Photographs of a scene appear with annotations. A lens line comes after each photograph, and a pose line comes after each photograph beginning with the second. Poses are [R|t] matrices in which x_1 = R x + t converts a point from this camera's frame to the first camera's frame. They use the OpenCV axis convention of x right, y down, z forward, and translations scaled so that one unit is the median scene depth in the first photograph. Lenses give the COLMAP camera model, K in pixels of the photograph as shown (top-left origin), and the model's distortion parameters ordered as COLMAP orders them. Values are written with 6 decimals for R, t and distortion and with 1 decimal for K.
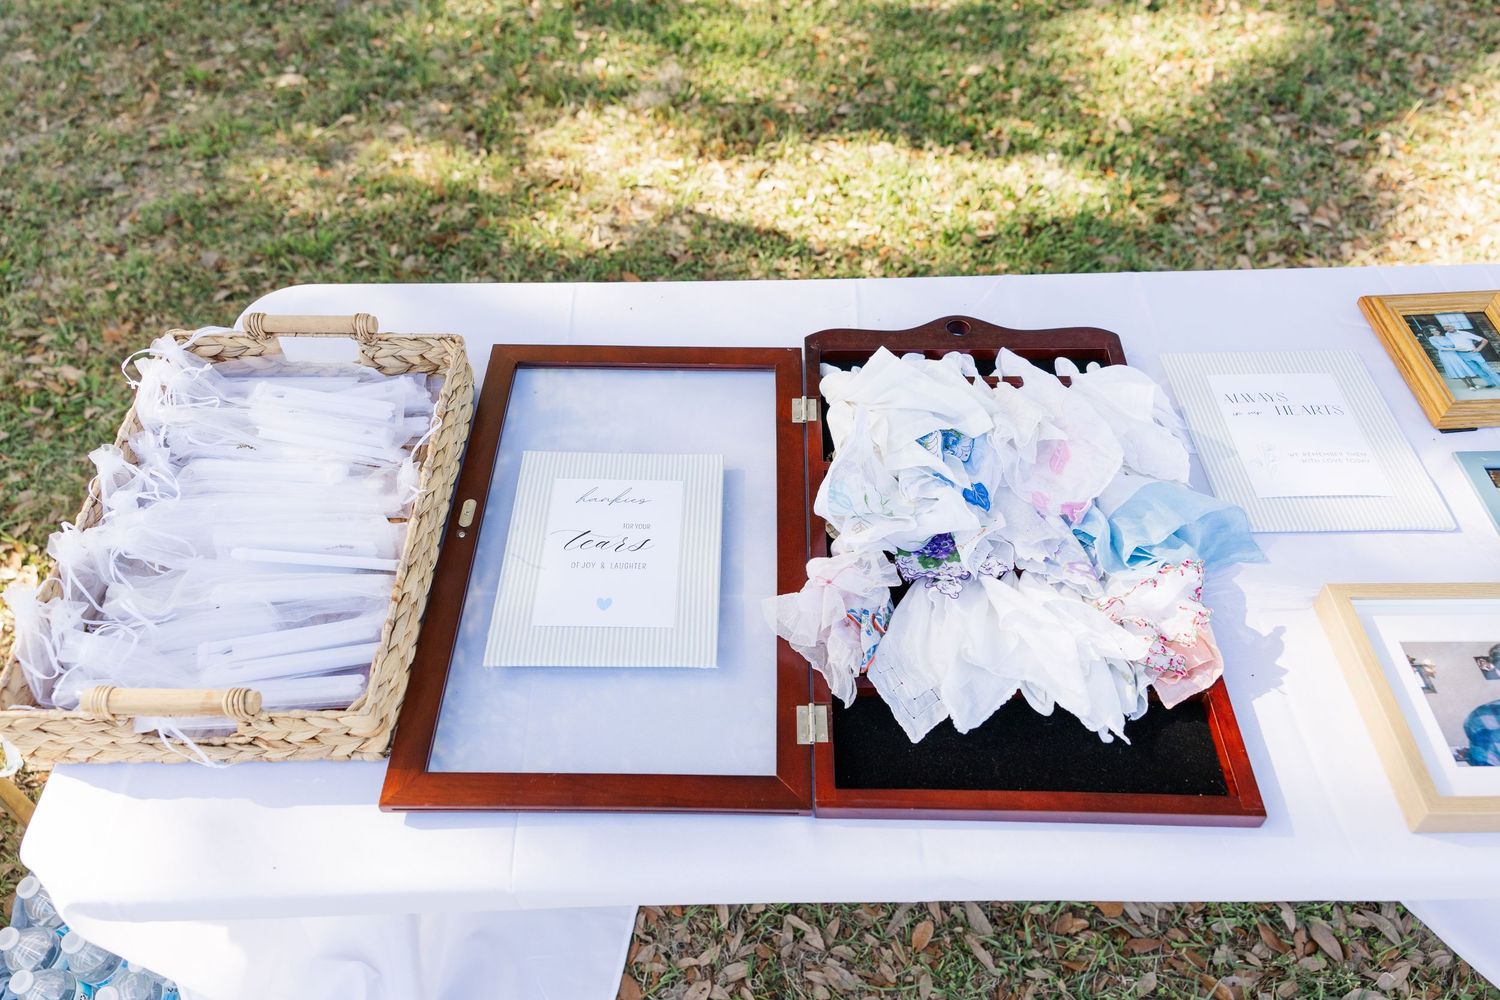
lens RADIAL K [[1049.9, 0, 774.5], [0, 1049.9, 493.4], [0, 0, 1]] dist [0.113996, -0.102374]
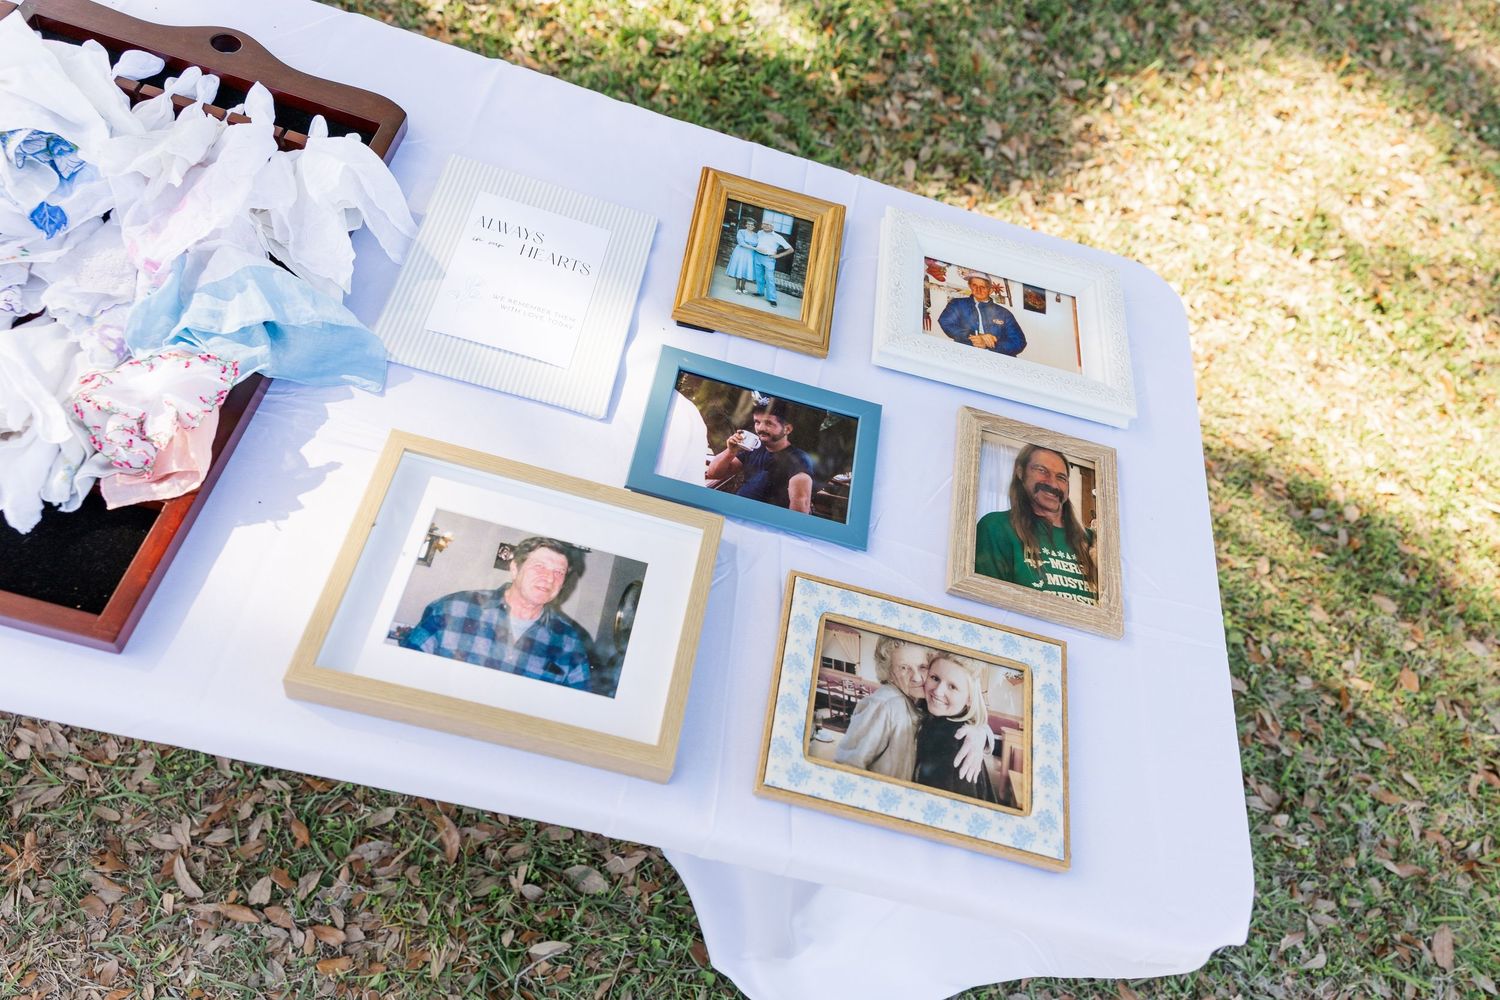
lens RADIAL K [[1049.9, 0, 774.5], [0, 1049.9, 493.4], [0, 0, 1]] dist [0.113996, -0.102374]
pose [[0.954235, 0.267927, 0.132855, 0.567028], [-0.284496, 0.950212, 0.127120, -0.052986], [-0.092182, -0.159099, 0.982950, 0.078761]]
